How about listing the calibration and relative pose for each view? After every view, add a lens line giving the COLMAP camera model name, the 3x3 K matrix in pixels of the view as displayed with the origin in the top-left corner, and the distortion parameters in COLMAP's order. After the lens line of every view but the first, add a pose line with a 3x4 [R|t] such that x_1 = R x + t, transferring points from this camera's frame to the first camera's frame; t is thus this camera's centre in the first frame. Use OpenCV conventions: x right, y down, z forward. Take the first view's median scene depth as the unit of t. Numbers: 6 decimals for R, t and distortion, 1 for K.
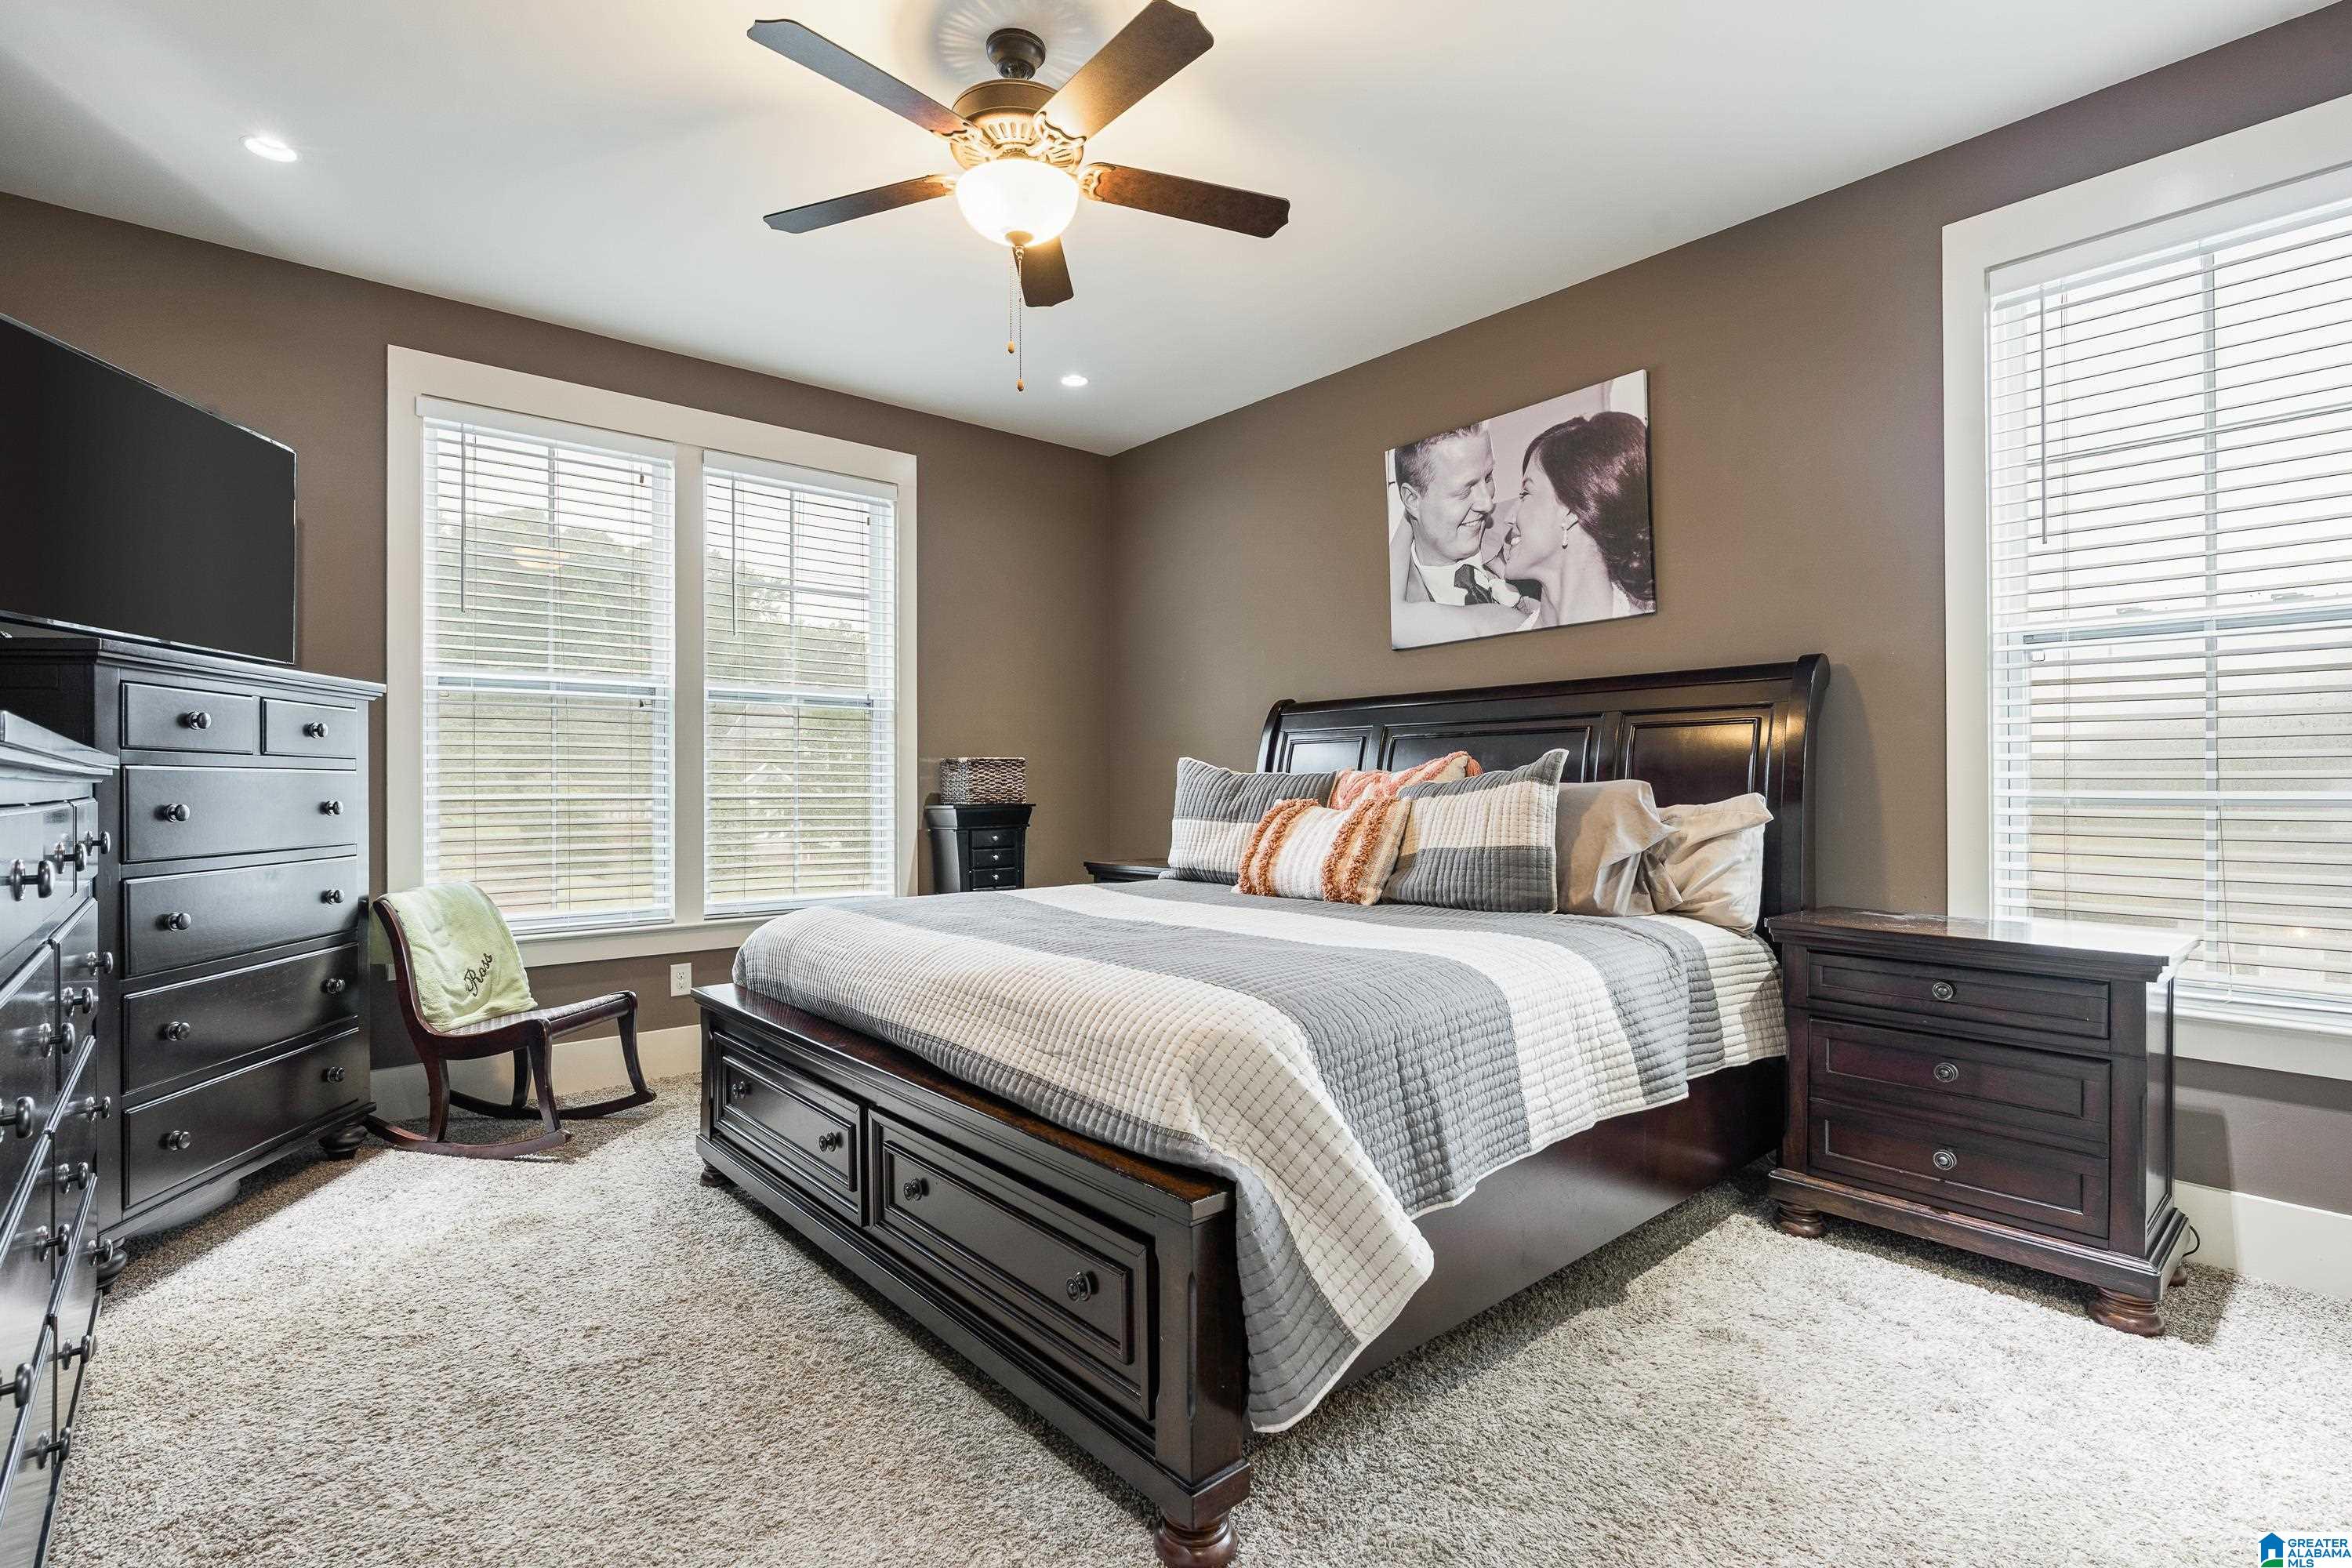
lens RADIAL K [[1118.6, 0, 1176.0], [0, 1118.6, 784.0], [0, 0, 1]] dist [-0.002826, -0.000048]
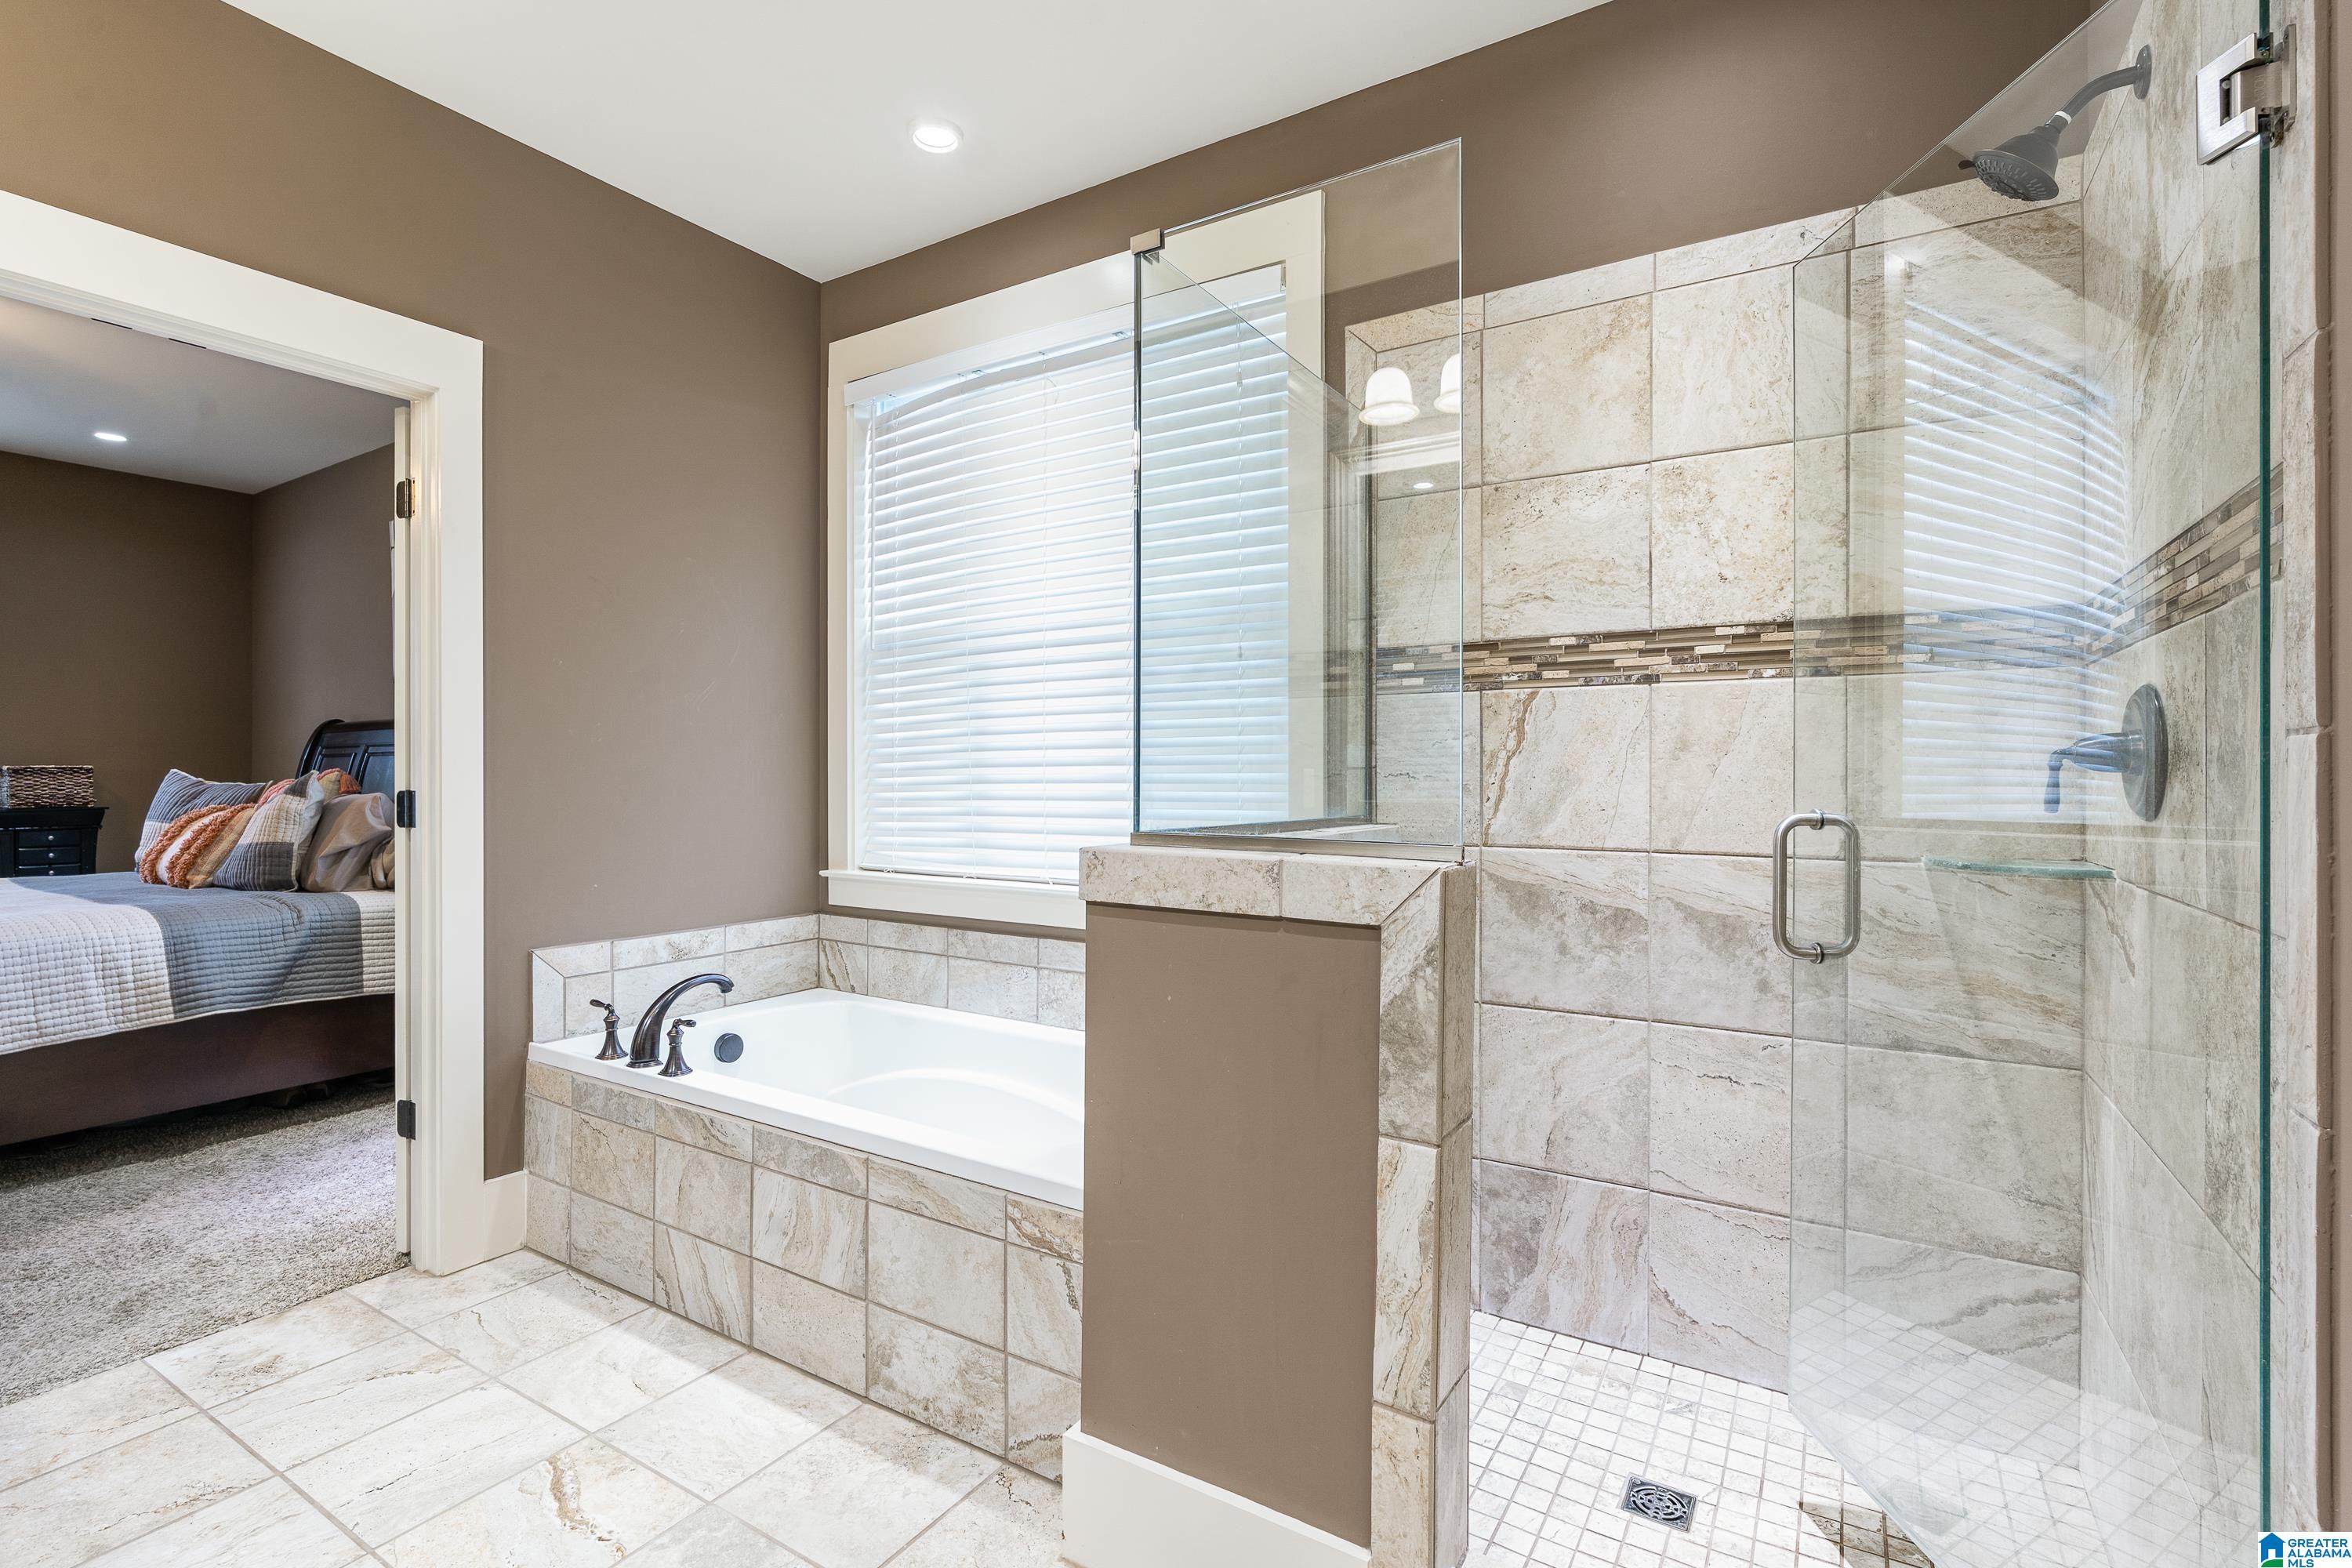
lens RADIAL K [[1086.4, 0, 1169.5], [0, 1086.4, 759.6], [0, 0, 1]] dist [-0.007408, 0.003791]
pose [[0.958313, 0.007003, 0.285636, 0.978855], [-0.003333, 0.999906, -0.013334, -0.031022], [-0.285702, 0.011827, 0.958245, -0.577093]]
